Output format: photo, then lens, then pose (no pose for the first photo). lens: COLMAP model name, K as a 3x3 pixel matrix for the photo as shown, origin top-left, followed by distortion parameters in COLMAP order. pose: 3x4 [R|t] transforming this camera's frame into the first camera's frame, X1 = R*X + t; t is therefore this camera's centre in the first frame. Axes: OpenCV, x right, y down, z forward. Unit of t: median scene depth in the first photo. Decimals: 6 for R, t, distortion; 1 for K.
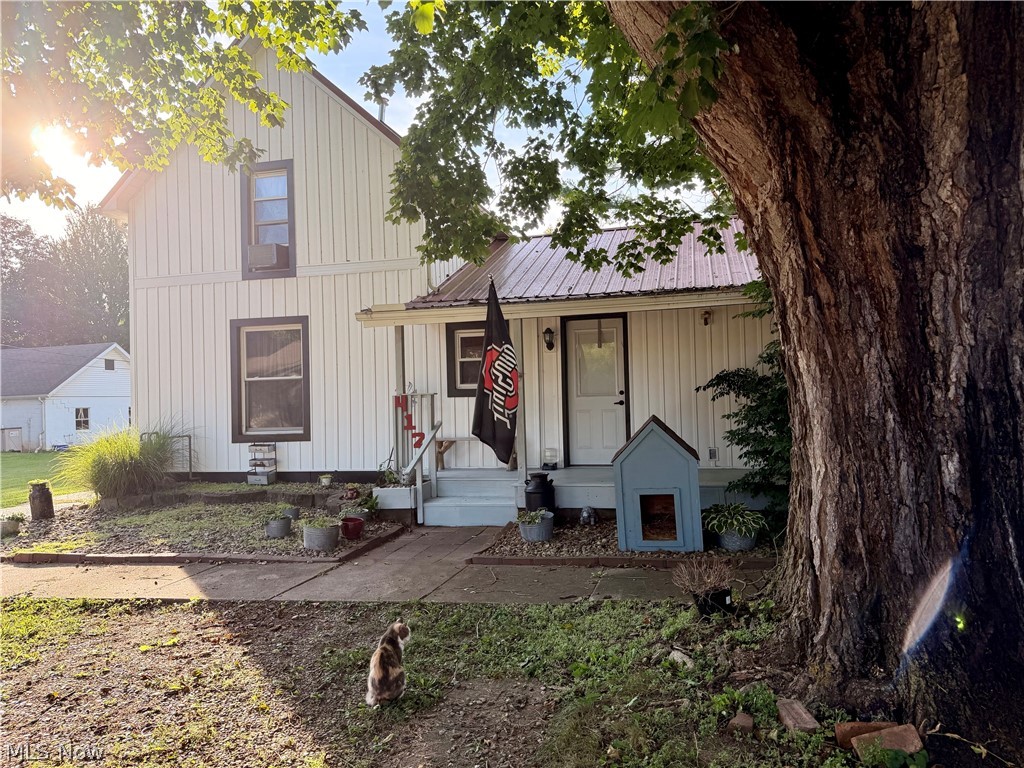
lens RADIAL K [[712.4, 0, 517.8], [0, 712.4, 386.9], [0, 0, 1]] dist [0.037755, -0.041848]
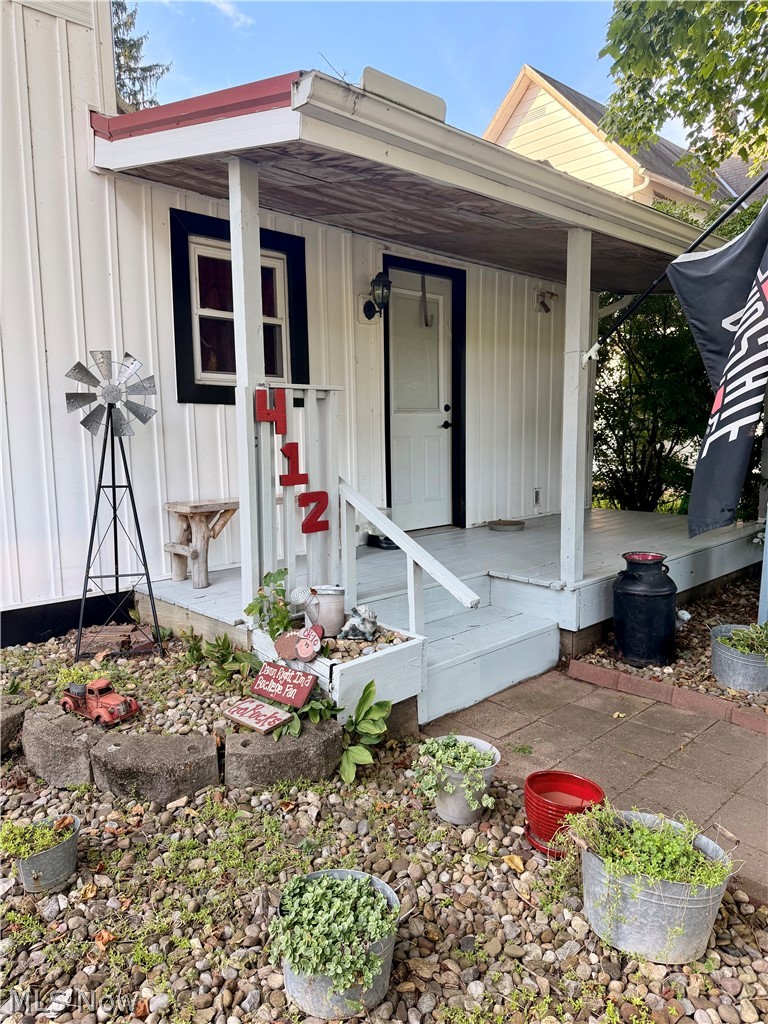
lens RADIAL K [[712.4, 0, 389.8], [0, 712.4, 512.4], [0, 0, 1]] dist [0.037755, -0.041848]
pose [[0.551455, -0.082944, 0.830071, -0.361592], [-0.019594, 0.993482, 0.112290, 0.026889], [-0.833974, -0.078188, 0.546236, 0.635945]]
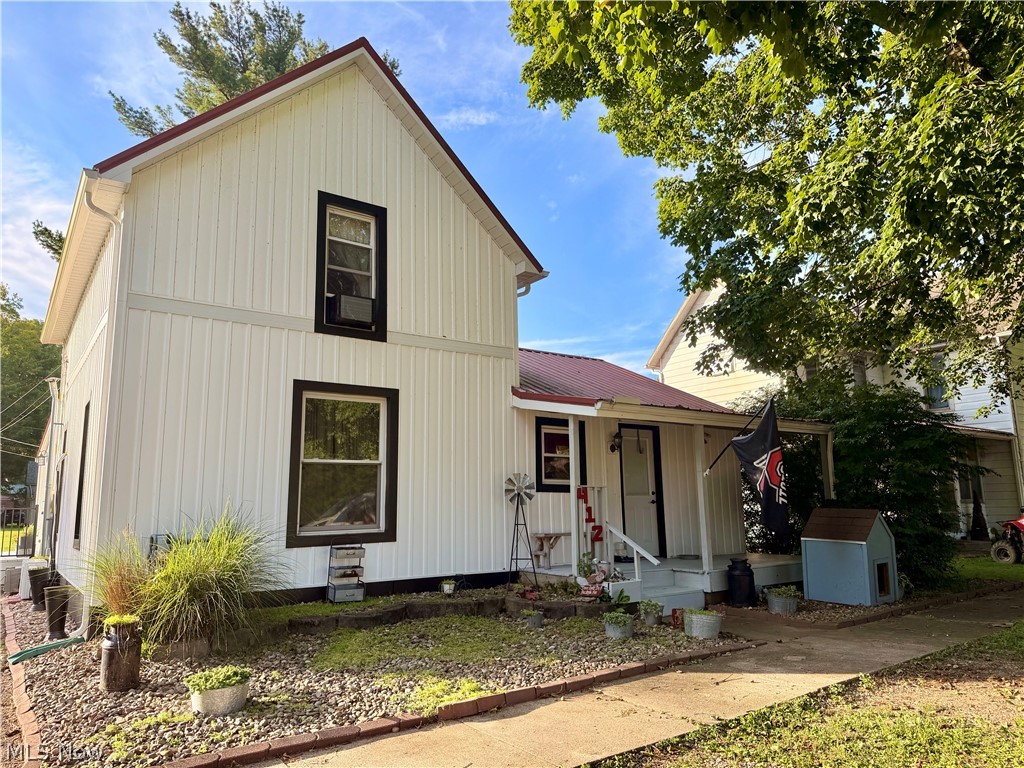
lens RADIAL K [[712.4, 0, 510.9], [0, 712.4, 382.4], [0, 0, 1]] dist [0.037755, -0.041848]
pose [[0.664972, 0.146919, 0.732275, -0.821583], [-0.017808, 0.983301, -0.181112, 0.042214], [-0.746656, 0.107394, 0.656484, 0.345750]]
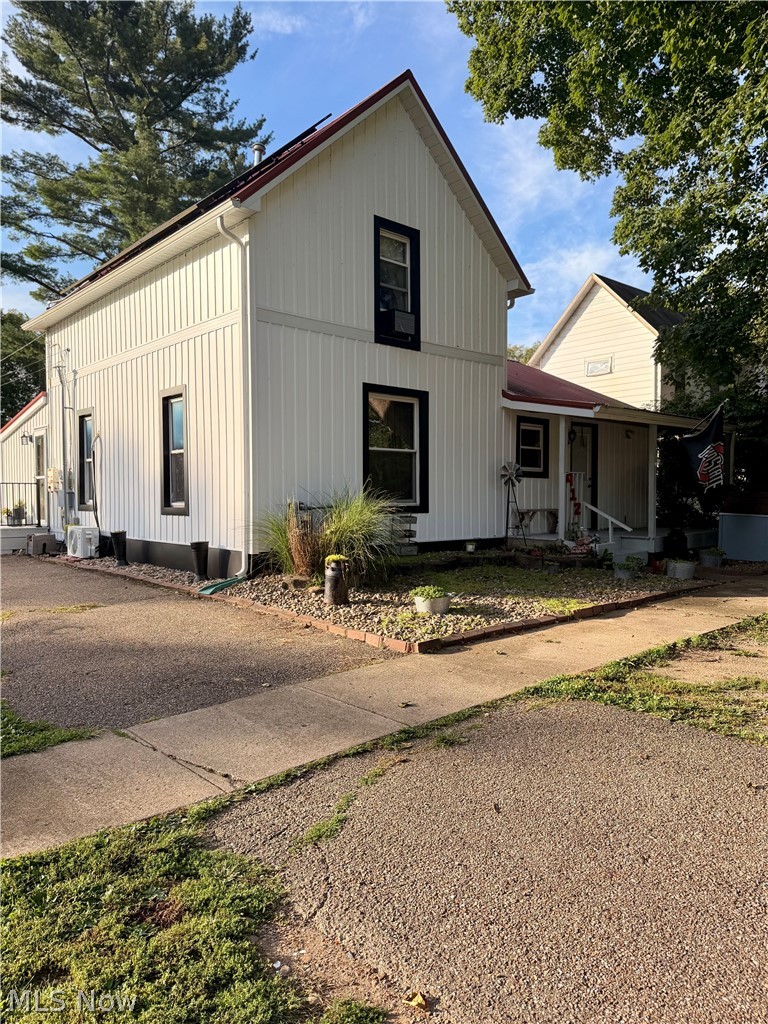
lens RADIAL K [[712.4, 0, 382.1], [0, 712.4, 515.6], [0, 0, 1]] dist [0.037755, -0.041848]
pose [[0.581968, 0.003991, 0.813202, -1.166608], [-0.030731, 0.999382, 0.017087, 0.063781], [-0.812631, -0.034935, 0.581731, 0.448251]]
